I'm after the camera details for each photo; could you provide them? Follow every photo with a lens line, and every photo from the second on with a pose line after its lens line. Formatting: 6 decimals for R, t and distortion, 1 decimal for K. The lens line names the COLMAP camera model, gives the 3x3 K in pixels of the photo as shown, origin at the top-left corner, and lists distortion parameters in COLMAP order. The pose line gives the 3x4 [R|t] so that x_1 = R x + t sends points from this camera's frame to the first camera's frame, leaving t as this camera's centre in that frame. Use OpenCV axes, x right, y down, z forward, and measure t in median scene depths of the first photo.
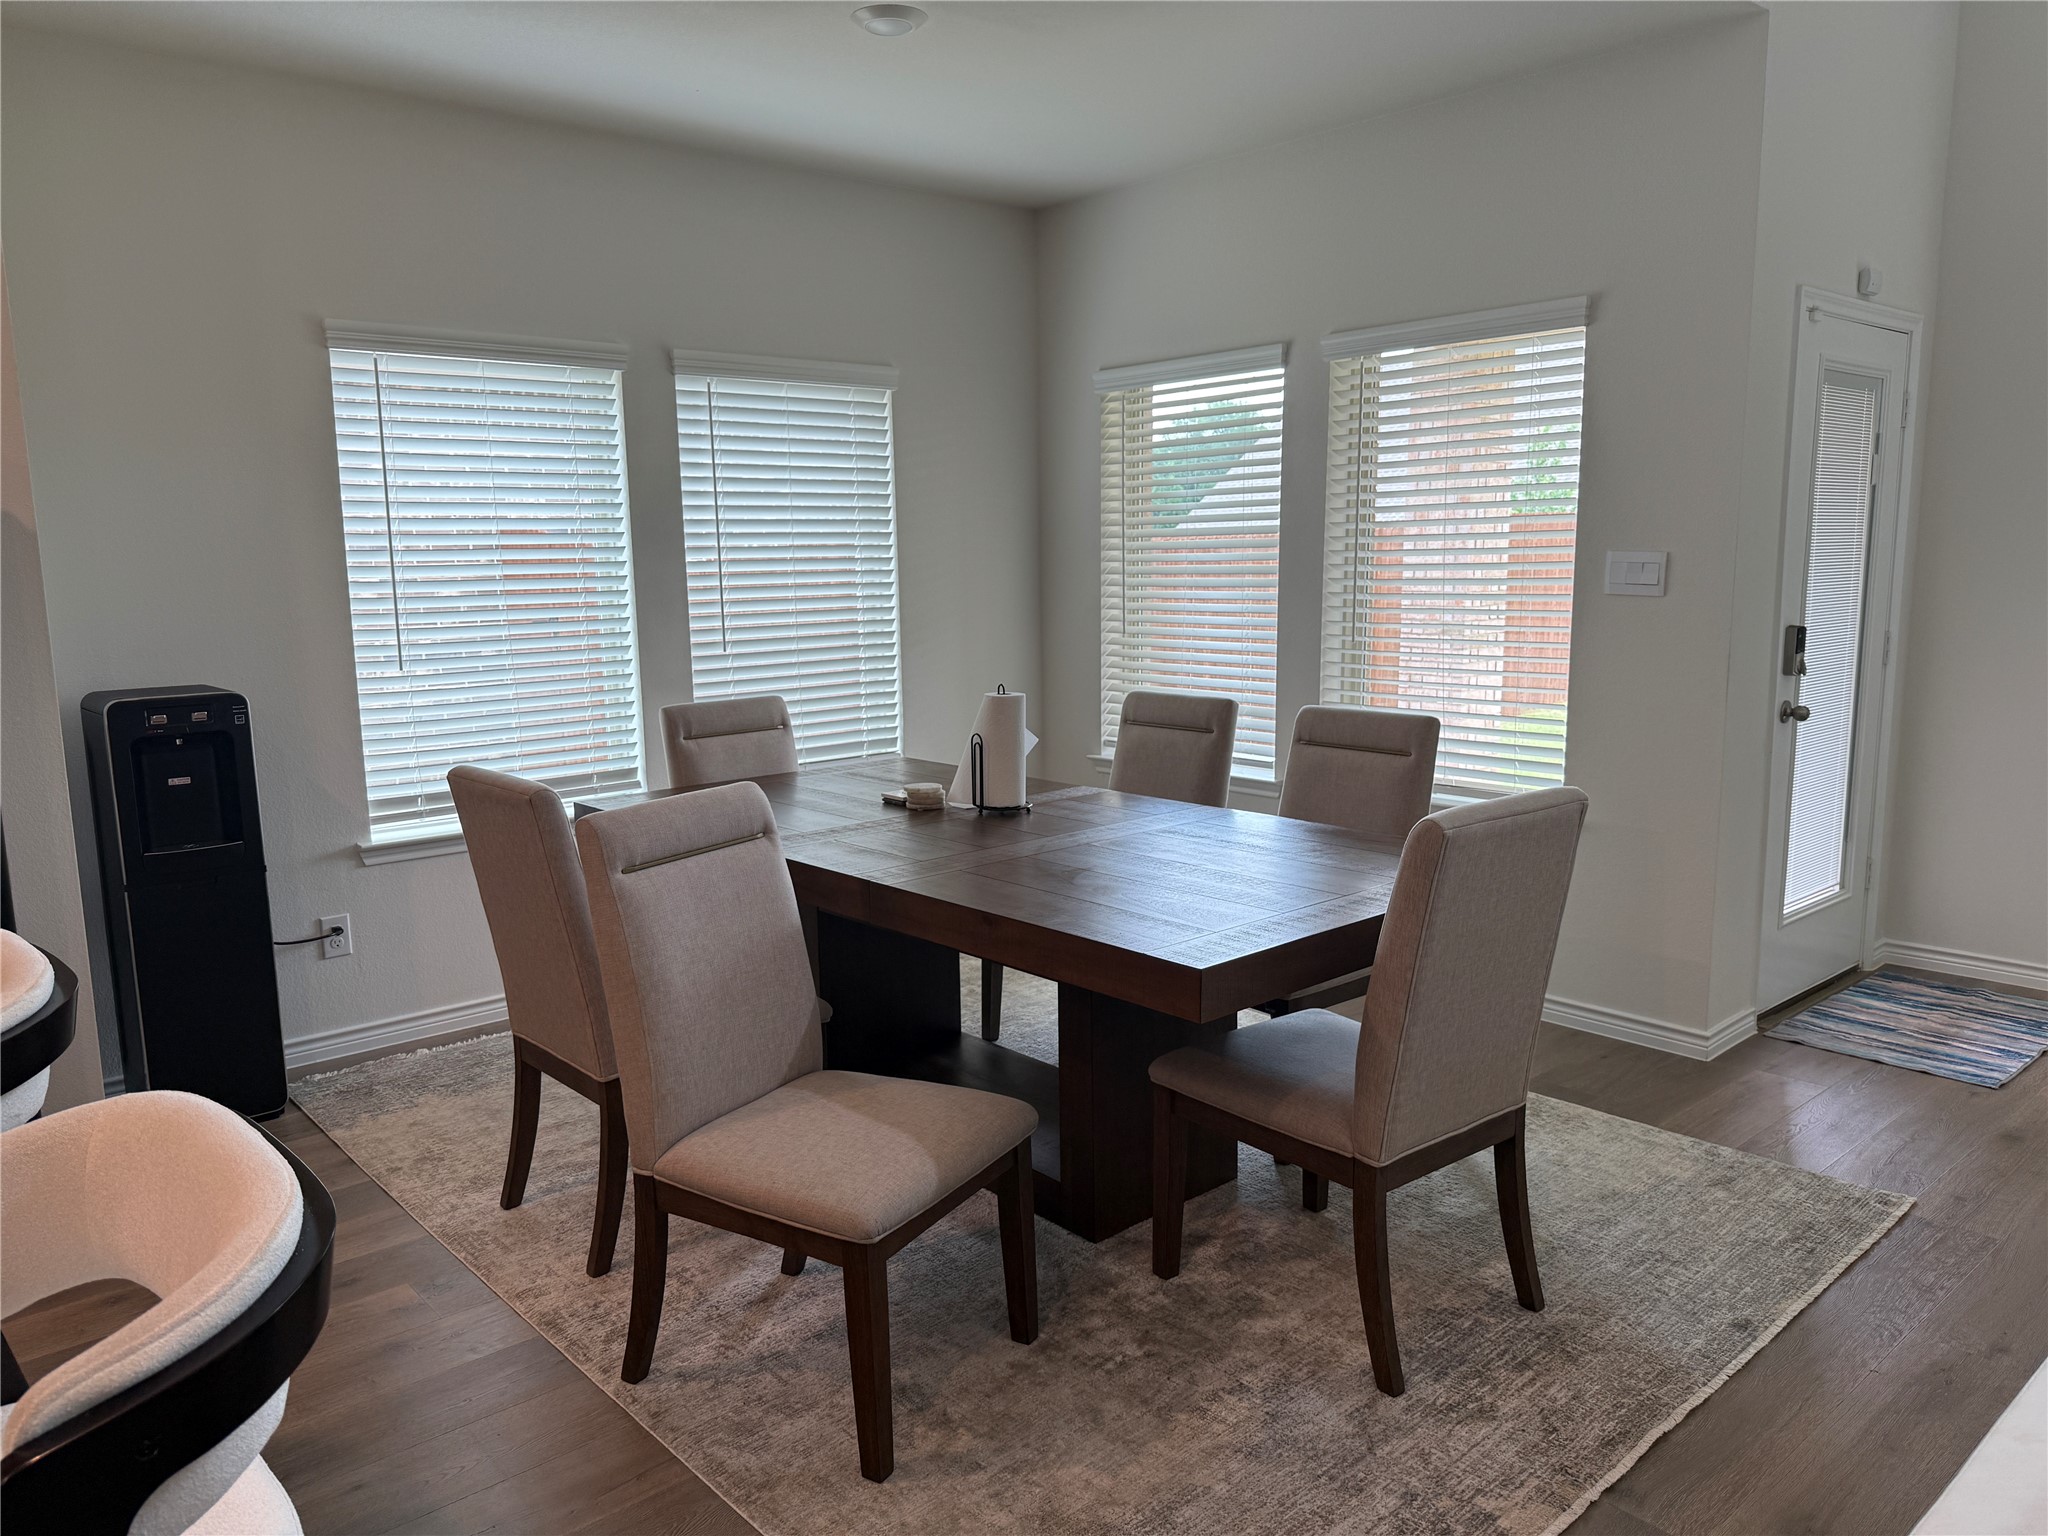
lens RADIAL K [[1451.8, 0, 1042.5], [0, 1451.8, 779.3], [0, 0, 1]] dist [0.056821, -0.013264]
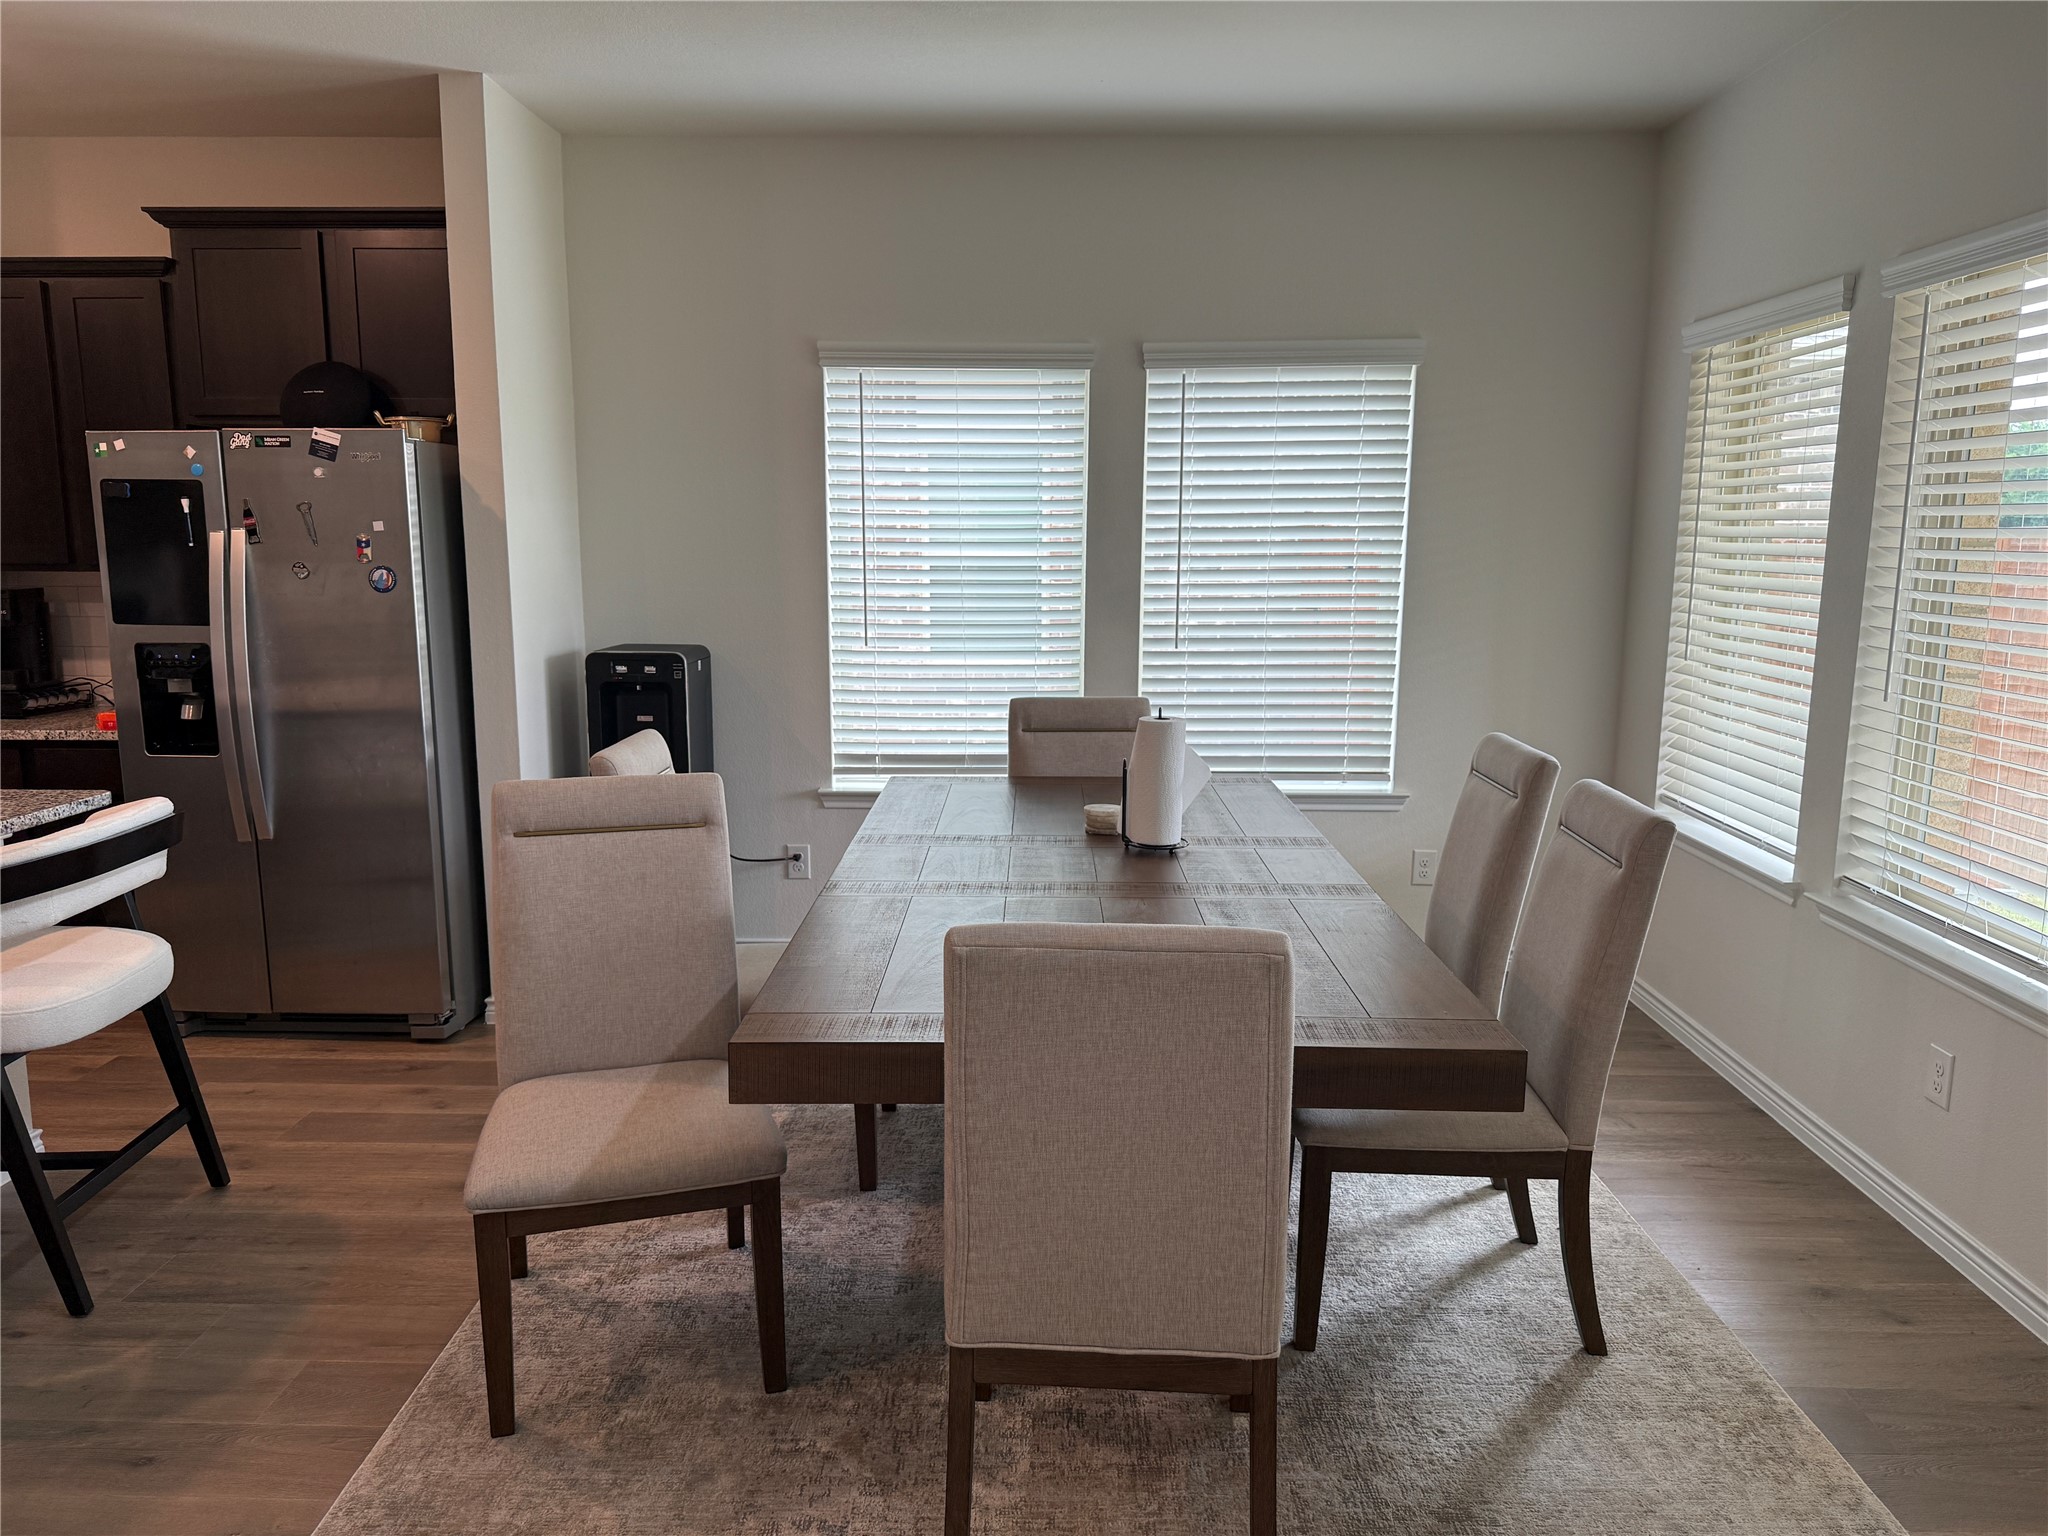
lens RADIAL K [[1451.8, 0, 1038.8], [0, 1451.8, 790.1], [0, 0, 1]] dist [0.056821, -0.013264]
pose [[0.747836, 0.139742, -0.649009, 0.419744], [-0.125643, 0.989720, 0.068328, -0.056018], [0.651885, 0.030445, 0.757706, 0.226790]]
